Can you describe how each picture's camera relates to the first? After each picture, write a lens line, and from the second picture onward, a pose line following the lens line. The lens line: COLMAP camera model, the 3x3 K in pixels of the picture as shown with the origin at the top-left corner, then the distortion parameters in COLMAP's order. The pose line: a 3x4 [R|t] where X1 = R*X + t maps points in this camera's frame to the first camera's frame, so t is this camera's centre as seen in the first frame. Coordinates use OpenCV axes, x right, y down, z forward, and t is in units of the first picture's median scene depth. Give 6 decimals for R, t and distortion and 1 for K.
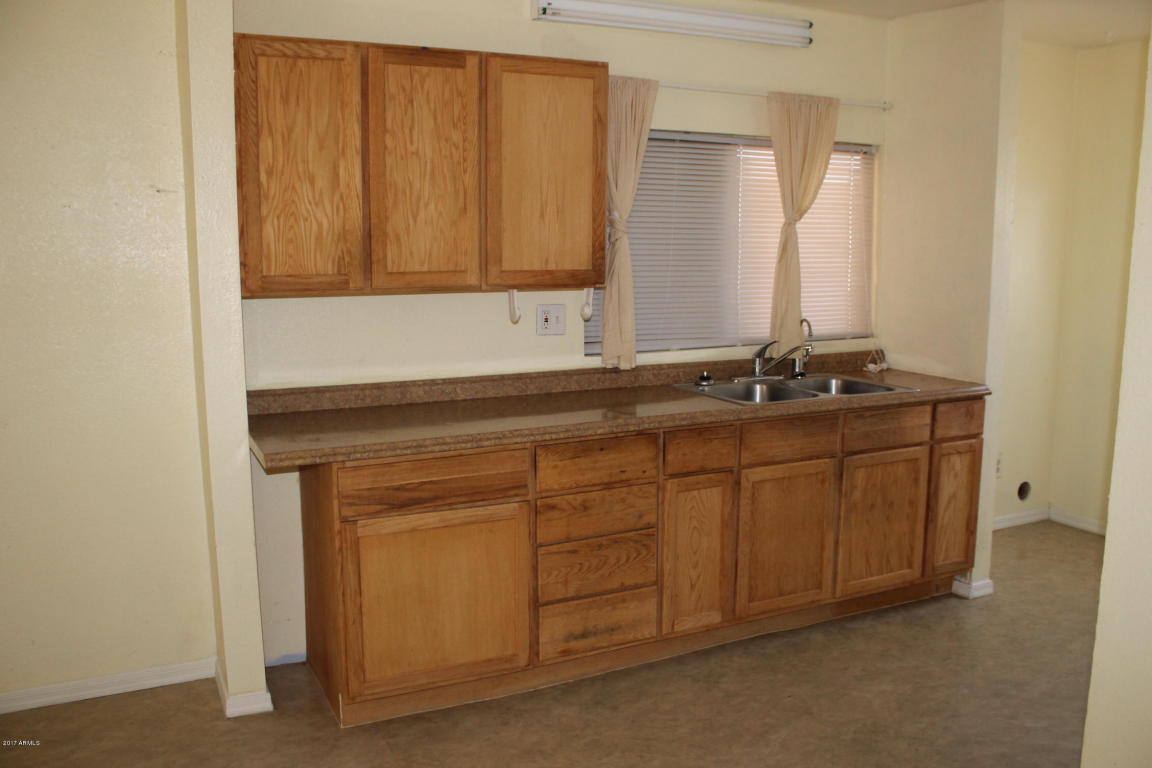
lens RADIAL K [[973.5, 0, 572.2], [0, 973.5, 390.1], [0, 0, 1]] dist [-0.167442, 0.149779]
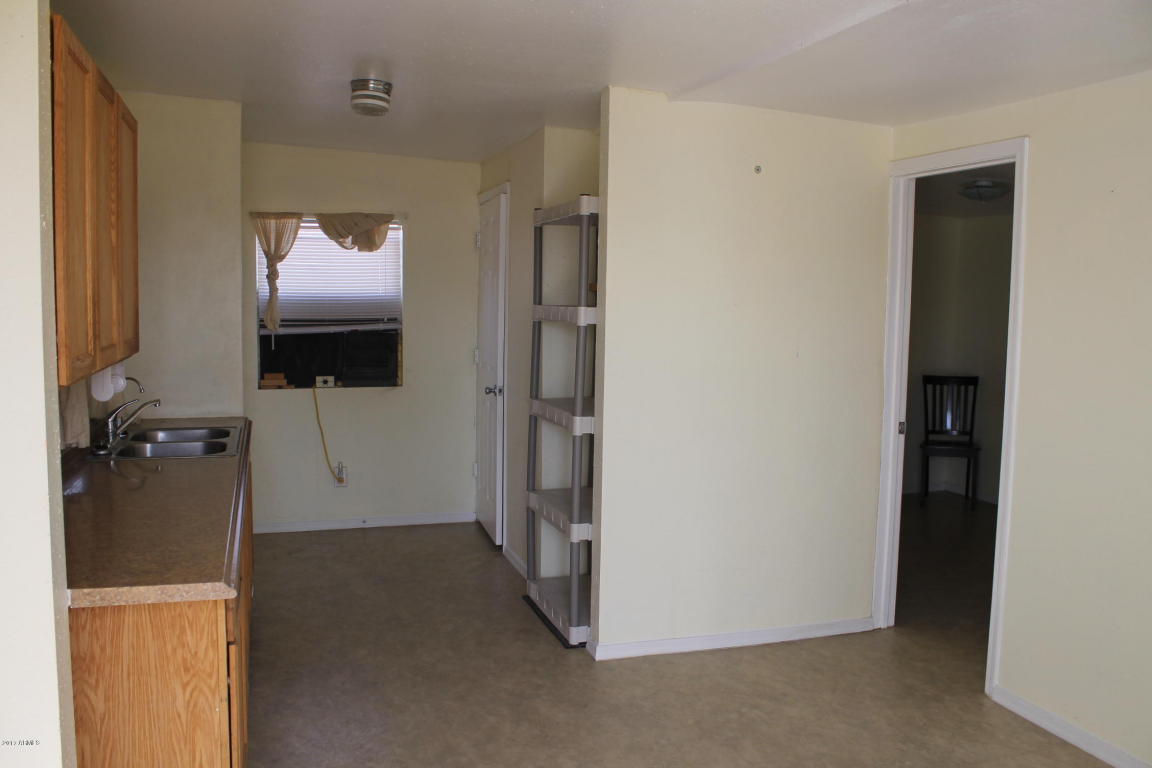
lens RADIAL K [[973.5, 0, 572.2], [0, 973.5, 390.1], [0, 0, 1]] dist [-0.167442, 0.149779]
pose [[0.155336, -0.095567, 0.983228, -0.869665], [0.139172, 0.987500, 0.073995, -0.089465], [-0.978009, 0.125344, 0.166694, 0.482230]]
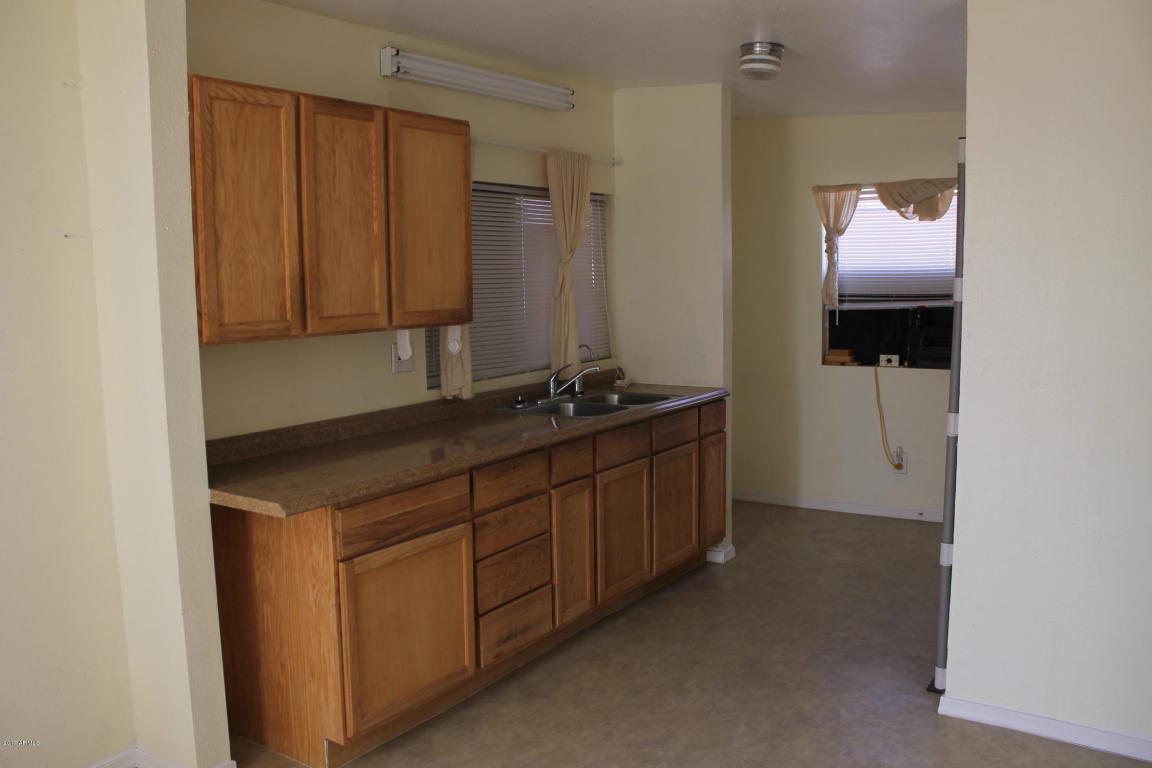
lens RADIAL K [[973.5, 0, 572.2], [0, 973.5, 390.1], [0, 0, 1]] dist [-0.167442, 0.149779]
pose [[0.865874, -0.075202, 0.494578, -0.457813], [0.093887, 0.995498, -0.013003, -0.006868], [-0.491373, 0.057694, 0.869036, -0.009221]]
